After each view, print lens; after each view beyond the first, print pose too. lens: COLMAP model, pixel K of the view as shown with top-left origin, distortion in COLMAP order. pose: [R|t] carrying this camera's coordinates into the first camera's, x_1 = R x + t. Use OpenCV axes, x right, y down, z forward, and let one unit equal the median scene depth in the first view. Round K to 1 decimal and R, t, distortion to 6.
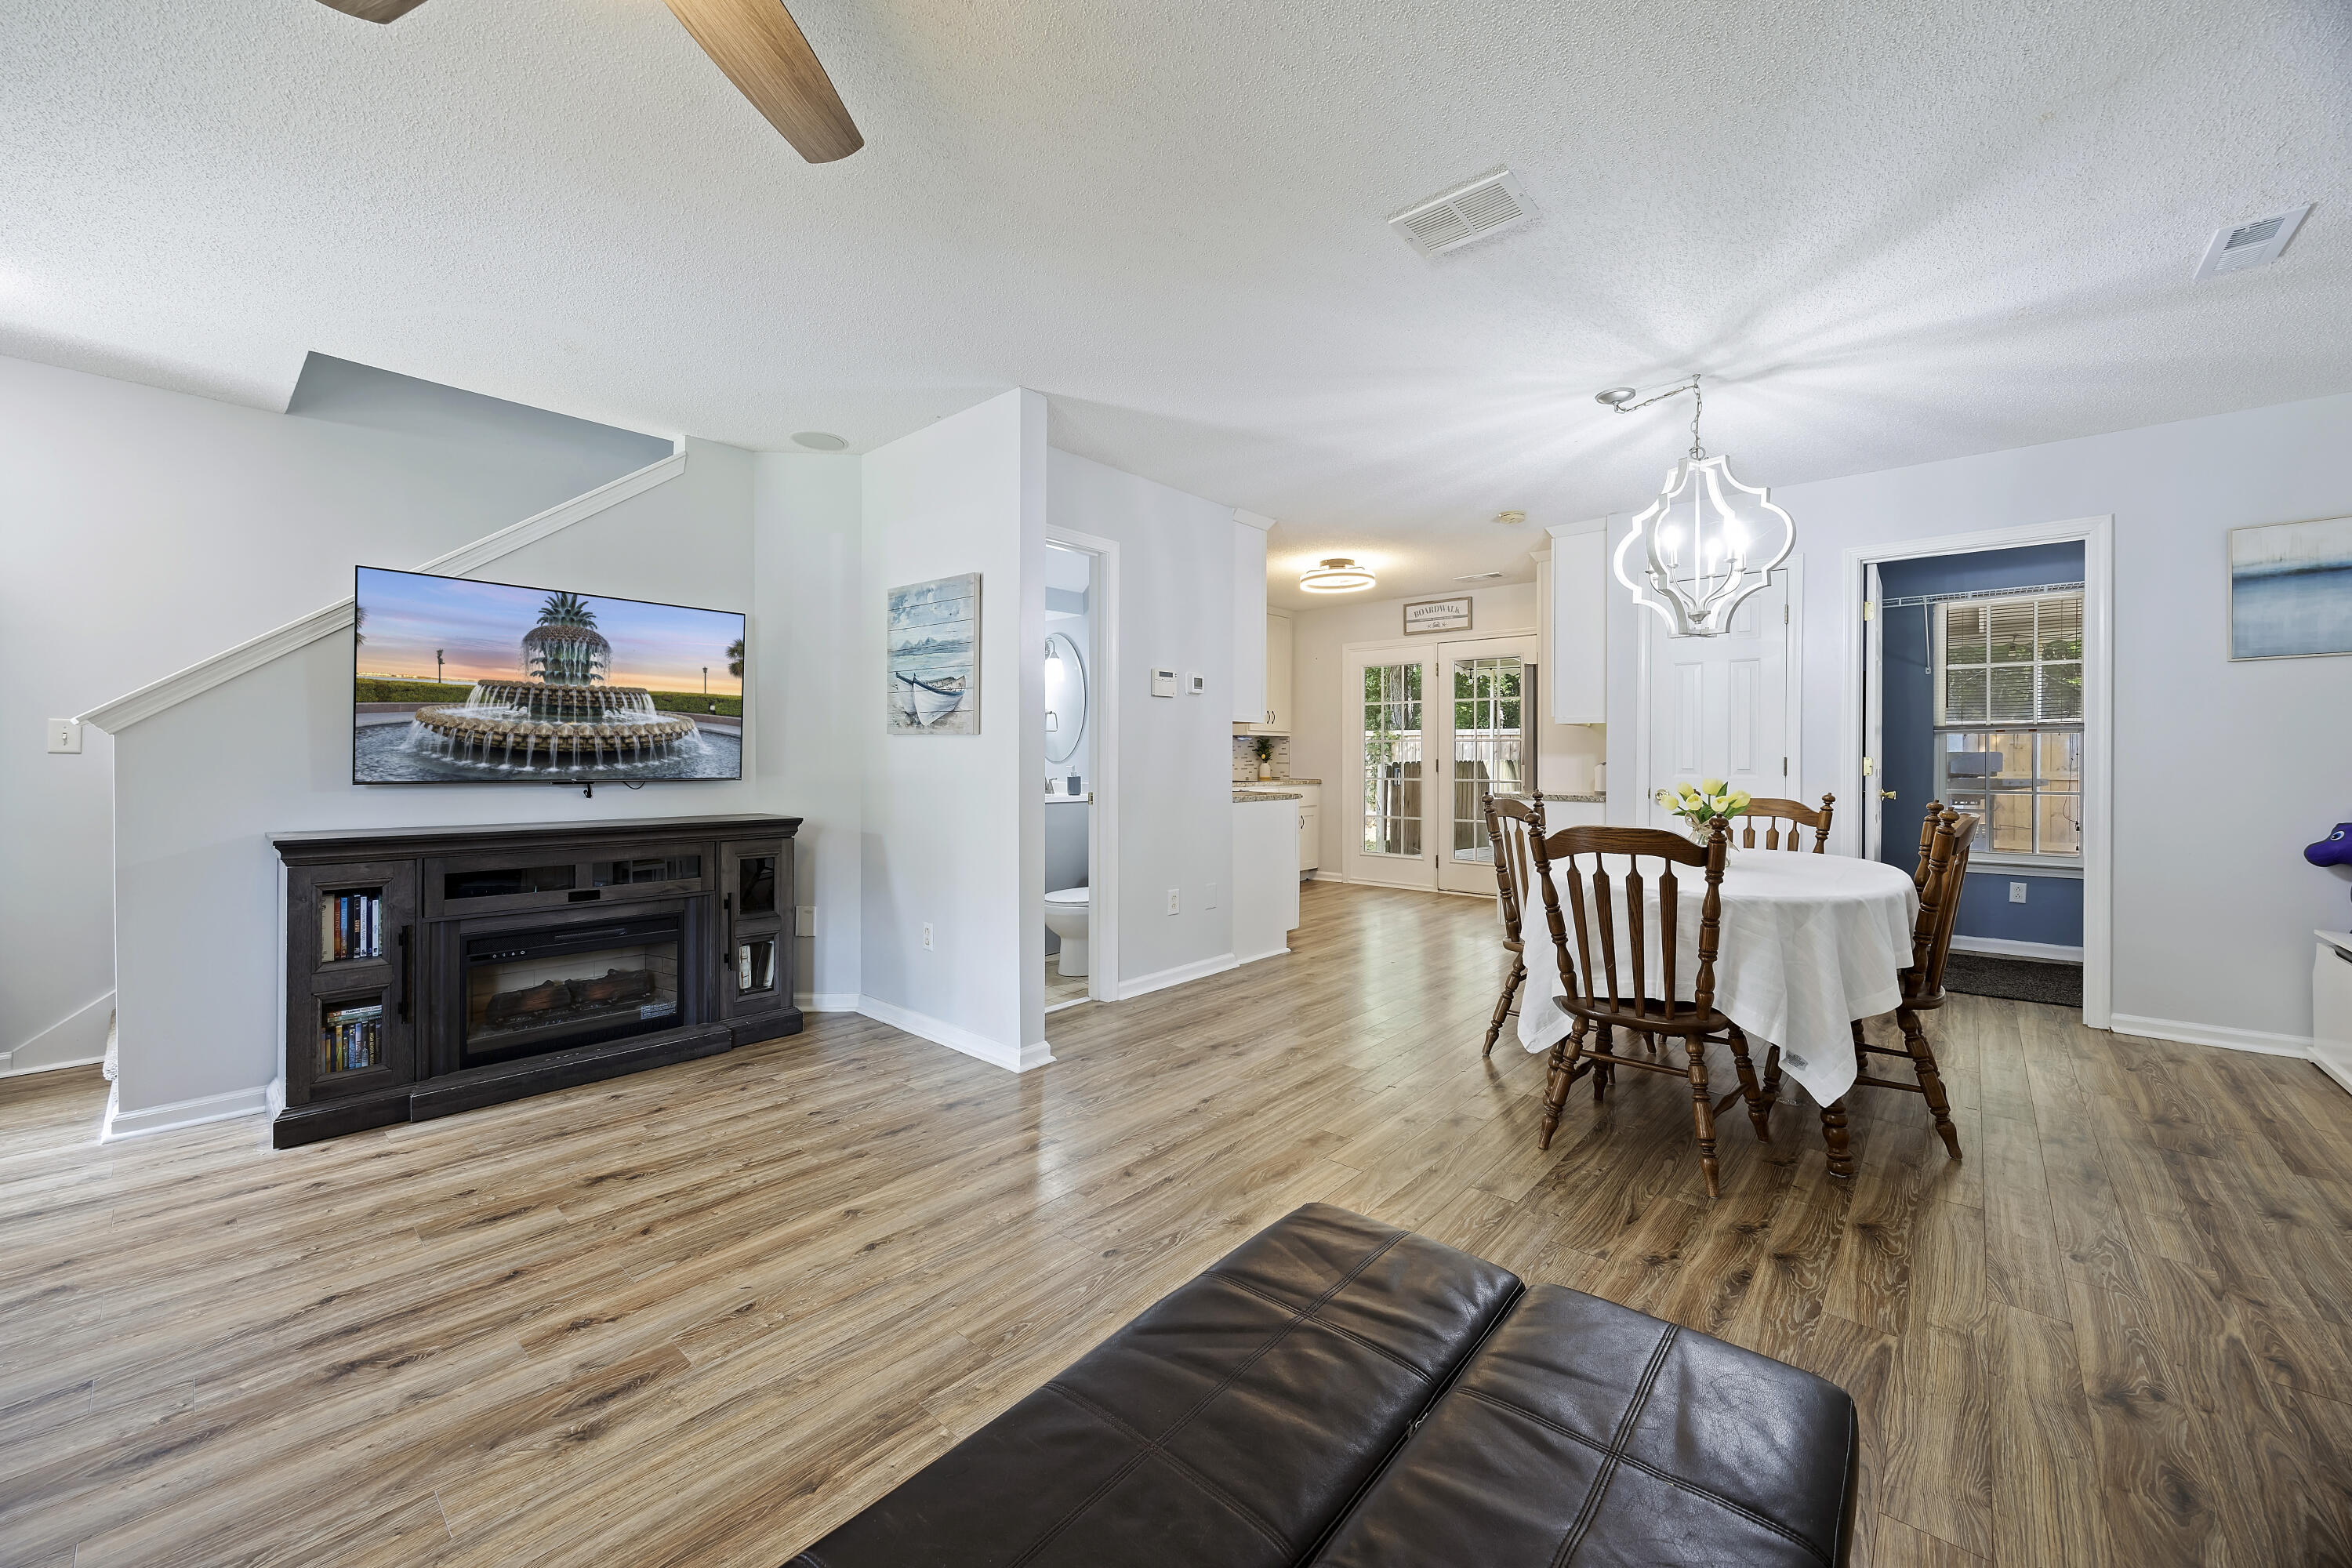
lens RADIAL K [[898.7, 0, 1181.8], [0, 898.7, 755.0], [0, 0, 1]] dist [-0.002553, -0.000757]
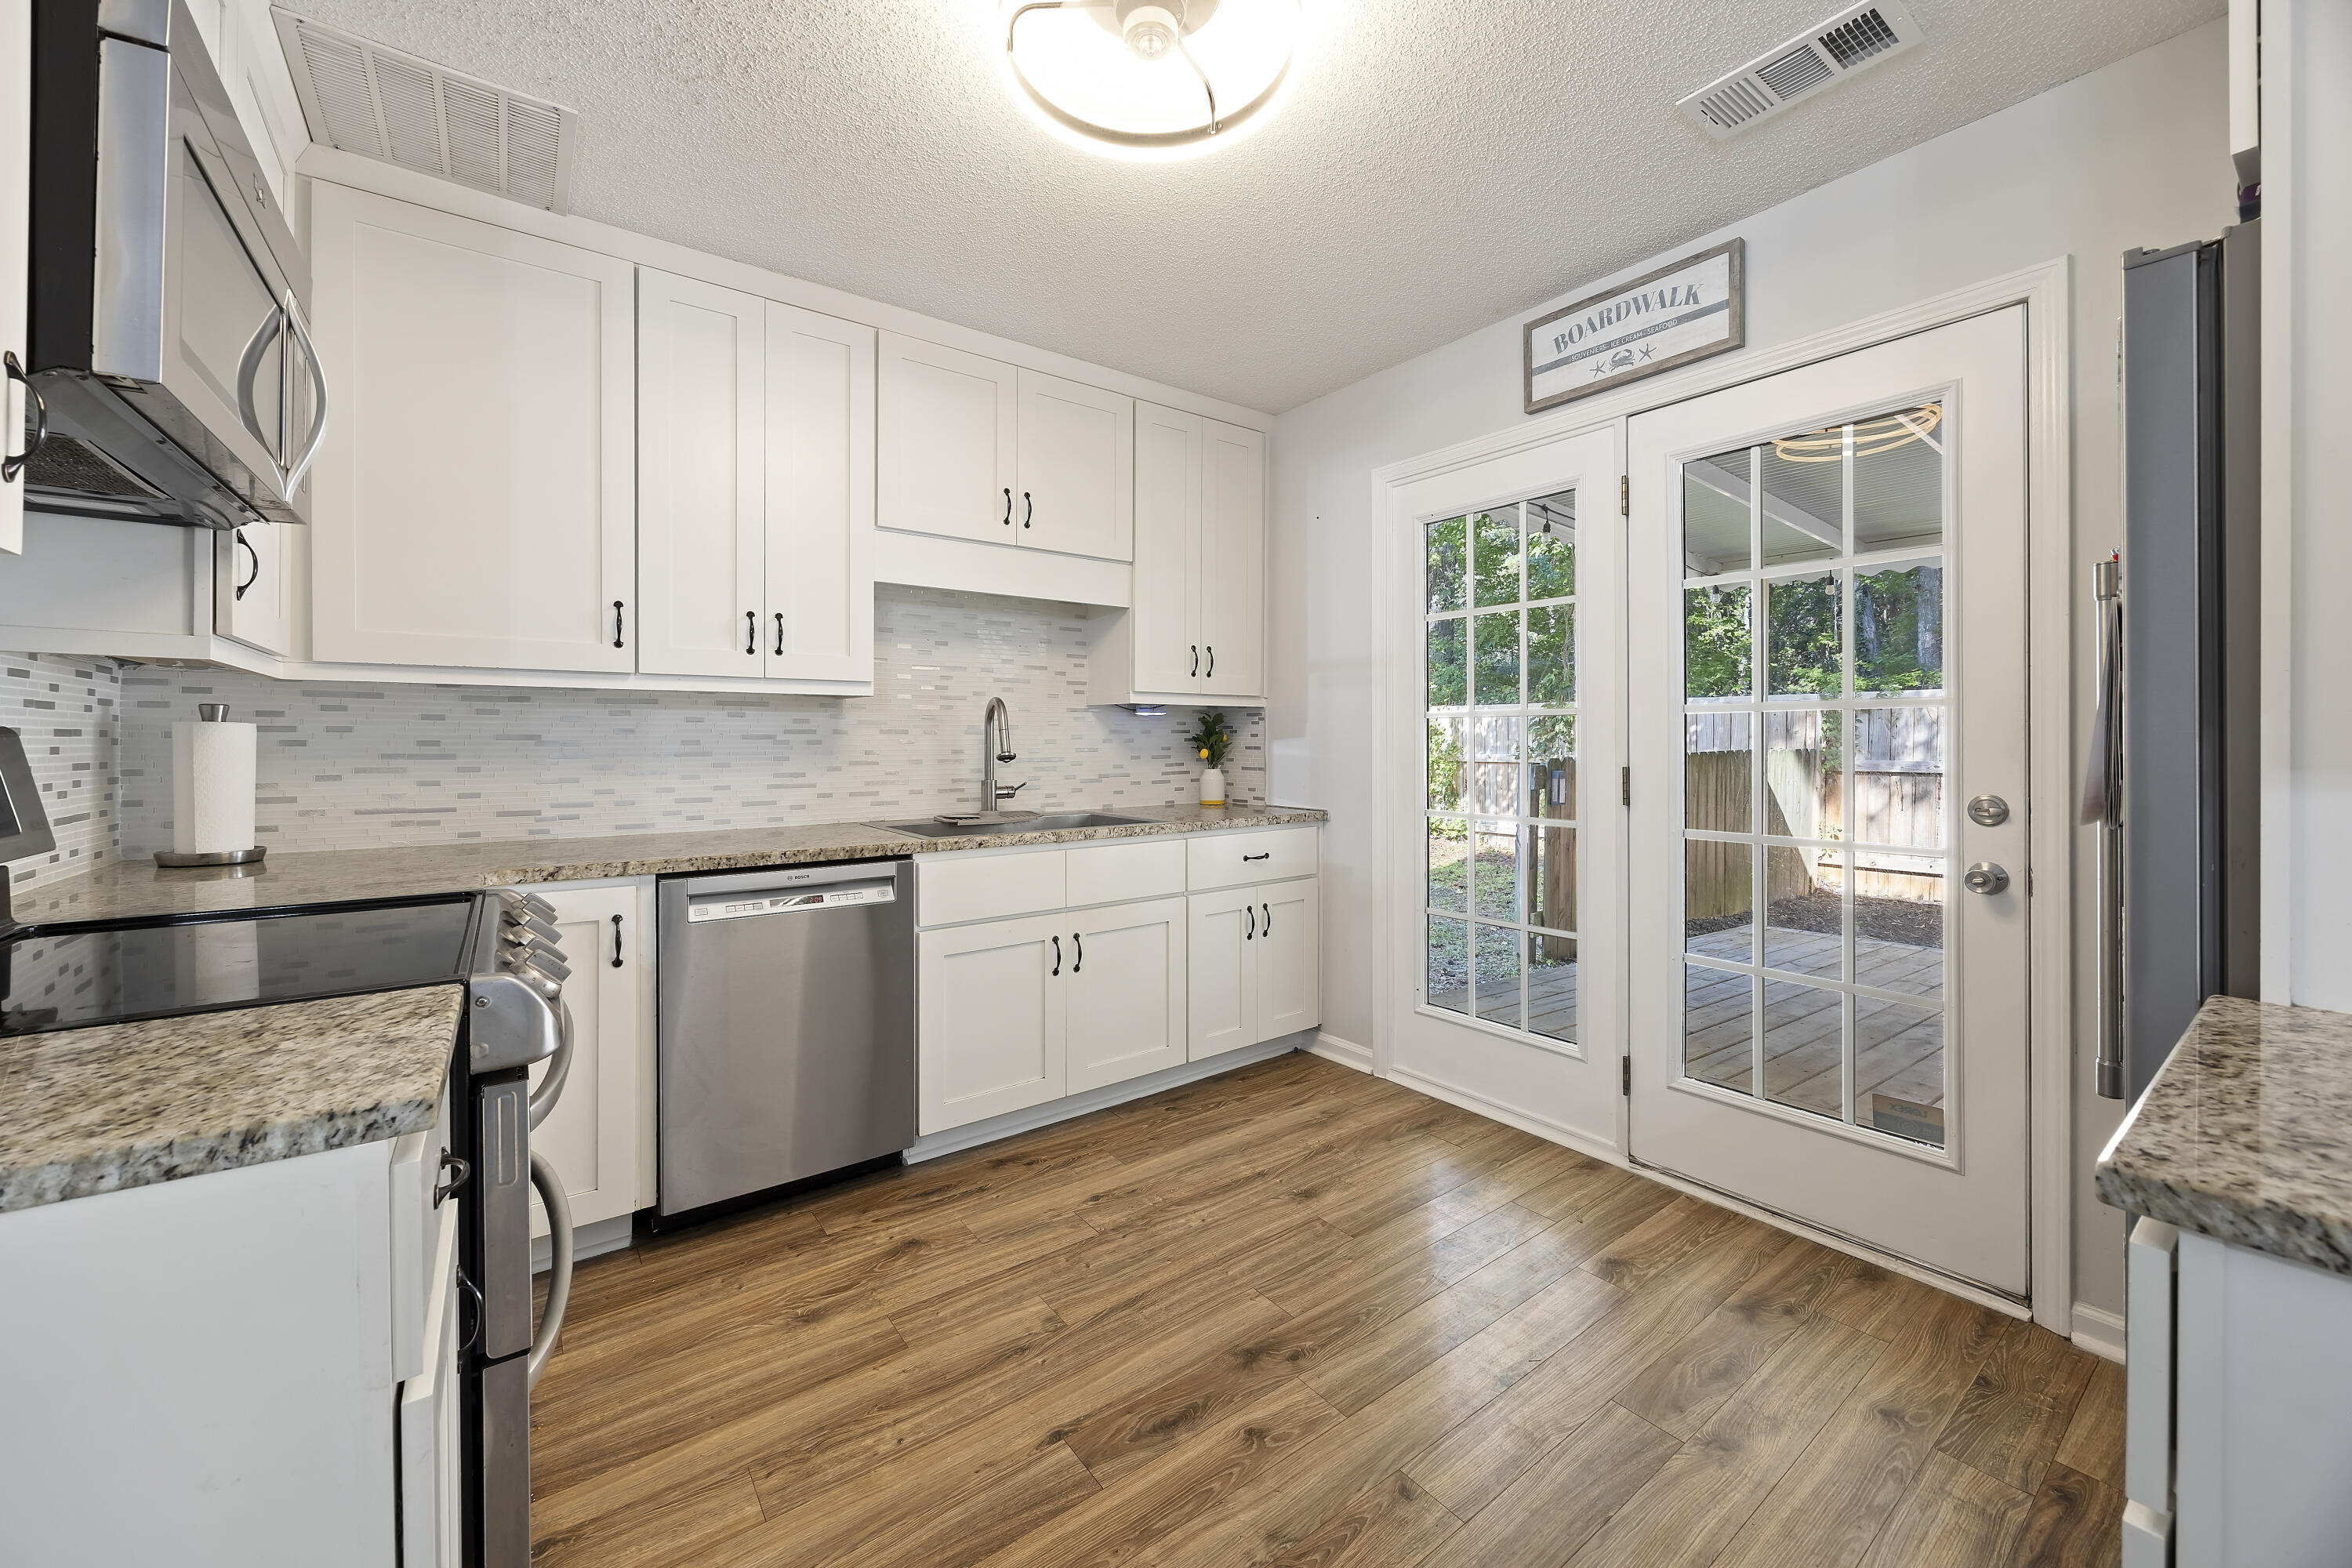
lens RADIAL K [[898.7, 0, 1169.2], [0, 898.7, 741.3], [0, 0, 1]] dist [-0.002553, -0.000757]
pose [[0.976363, -0.003386, -0.216110, 0.414377], [0.004108, 0.999987, 0.002890, -0.013643], [0.216098, -0.003709, 0.976365, 1.385736]]
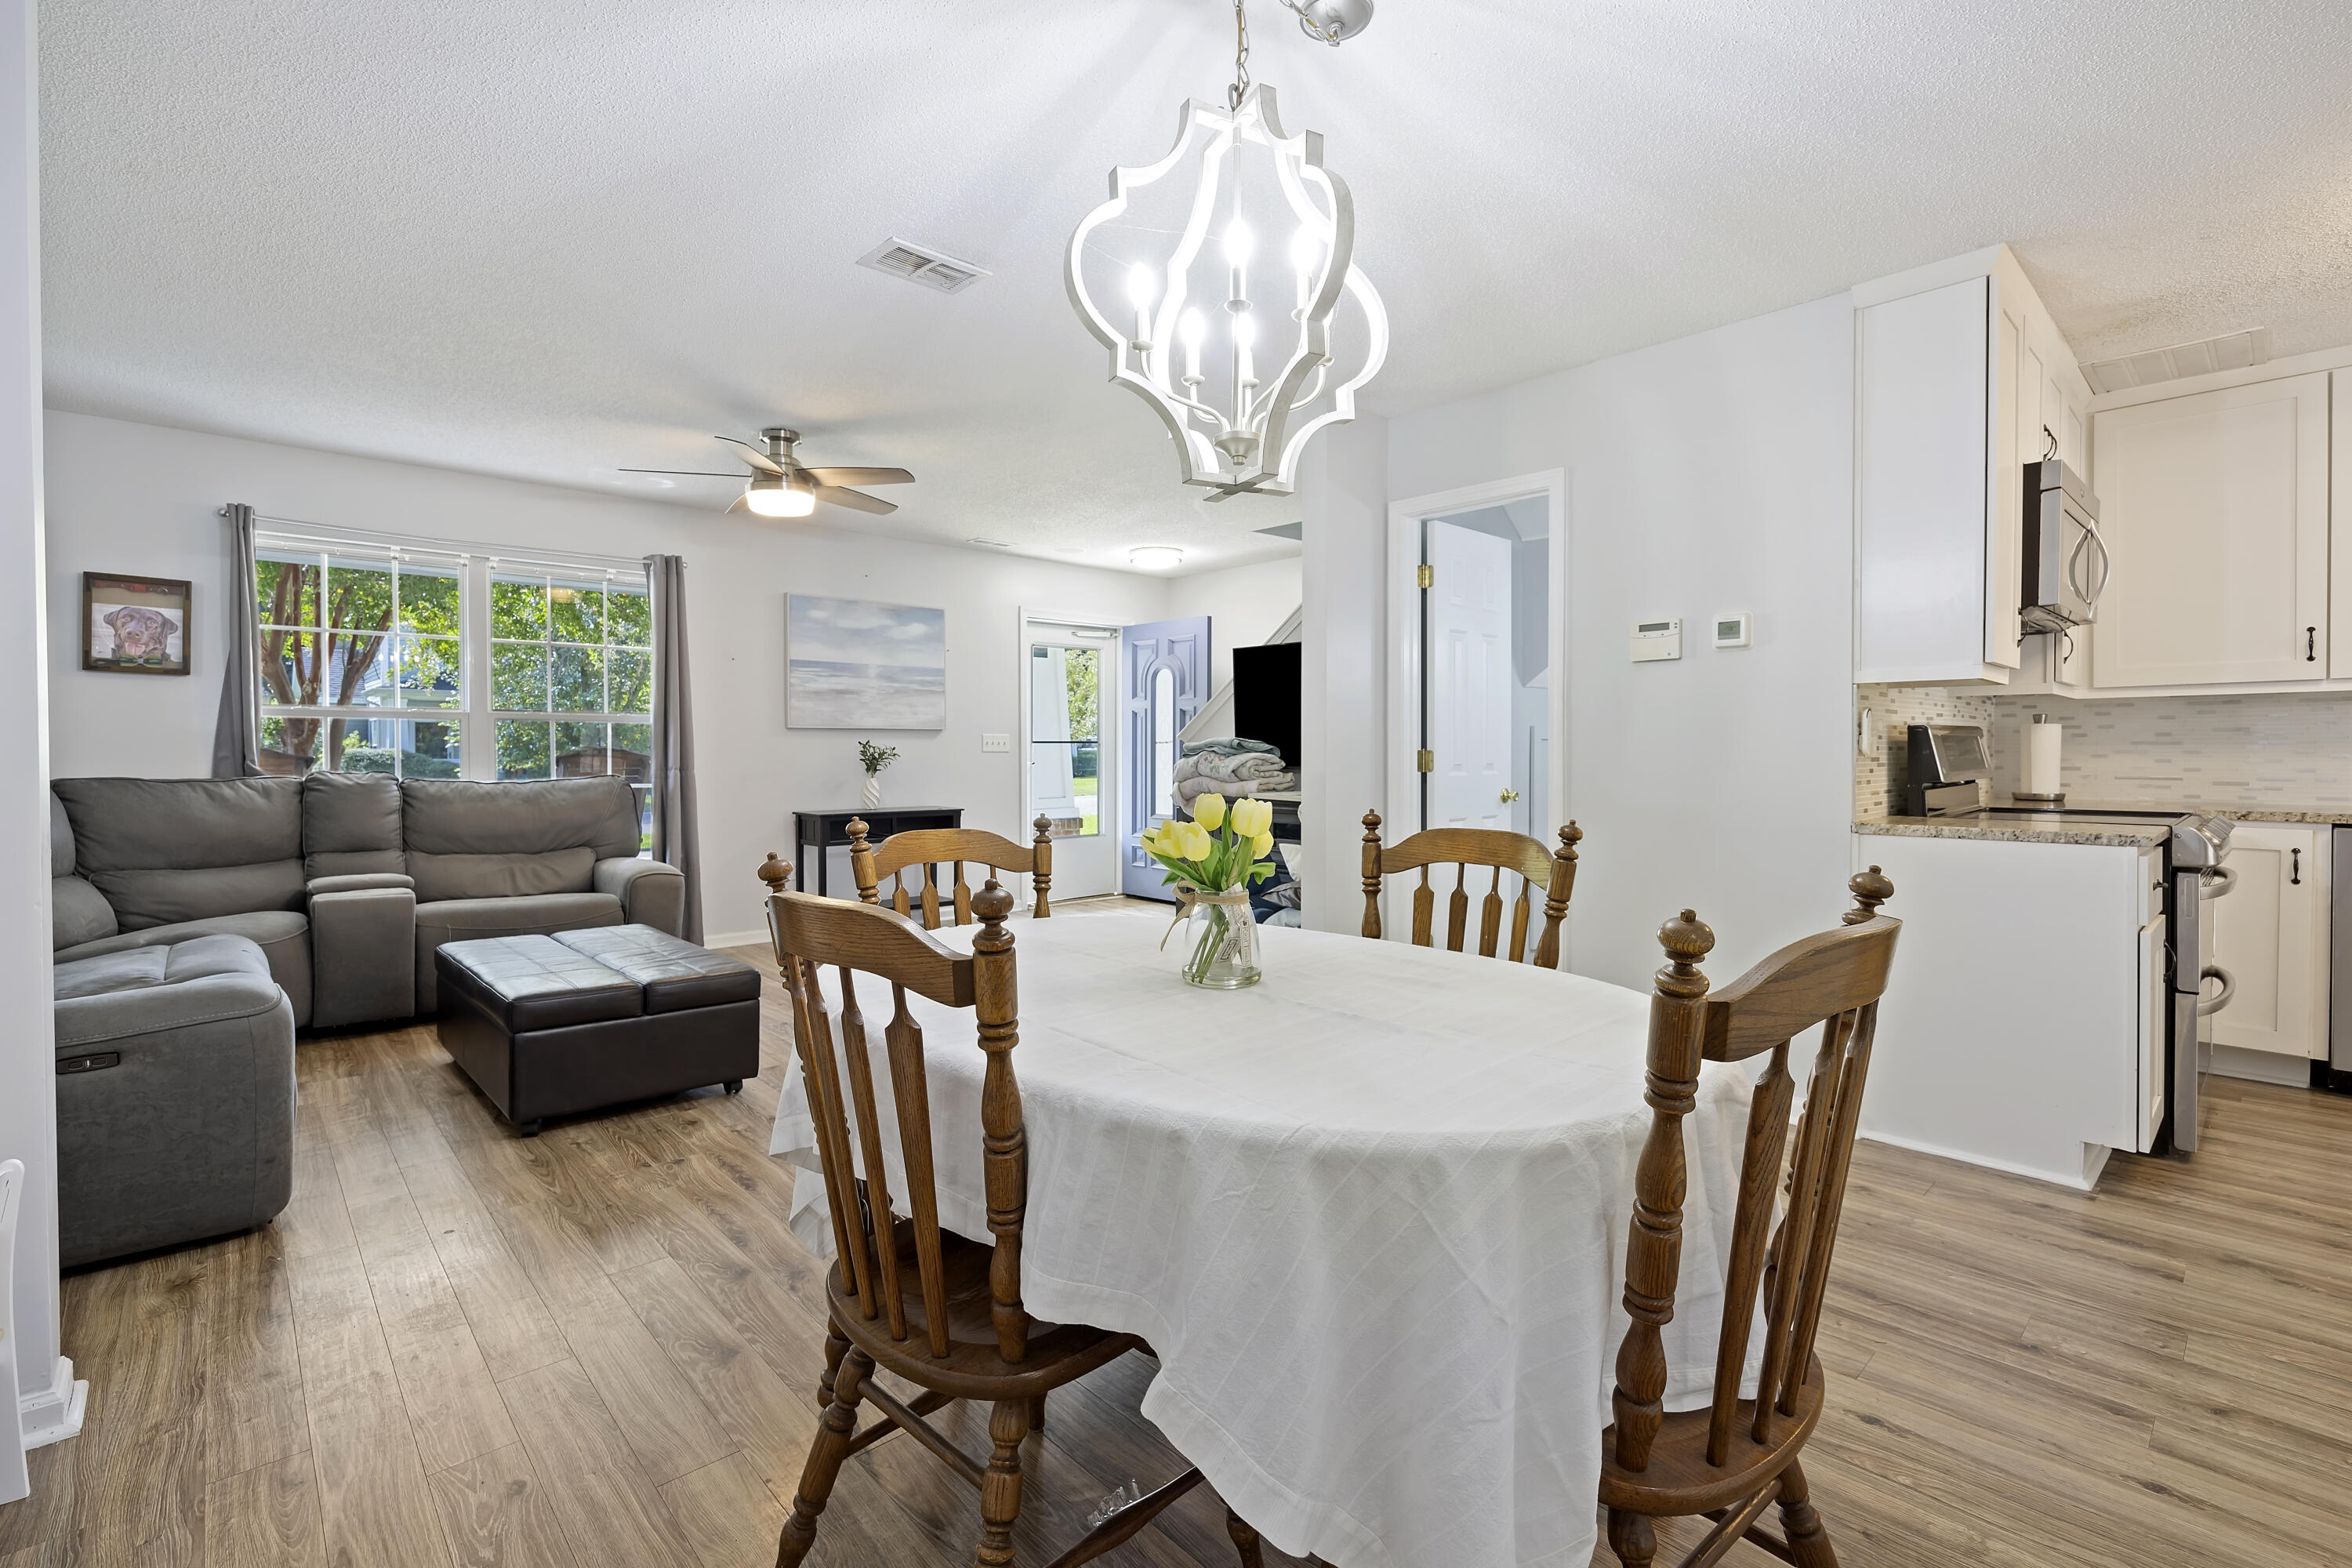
lens RADIAL K [[1038.5, 0, 1178.8], [0, 1038.5, 771.5], [0, 0, 1]] dist [-0.004708, -0.000194]
pose [[-0.107811, 0.012710, -0.994090, 1.013993], [0.006408, 0.999906, 0.012089, 0.007577], [0.994151, -0.005067, -0.107883, 0.937605]]
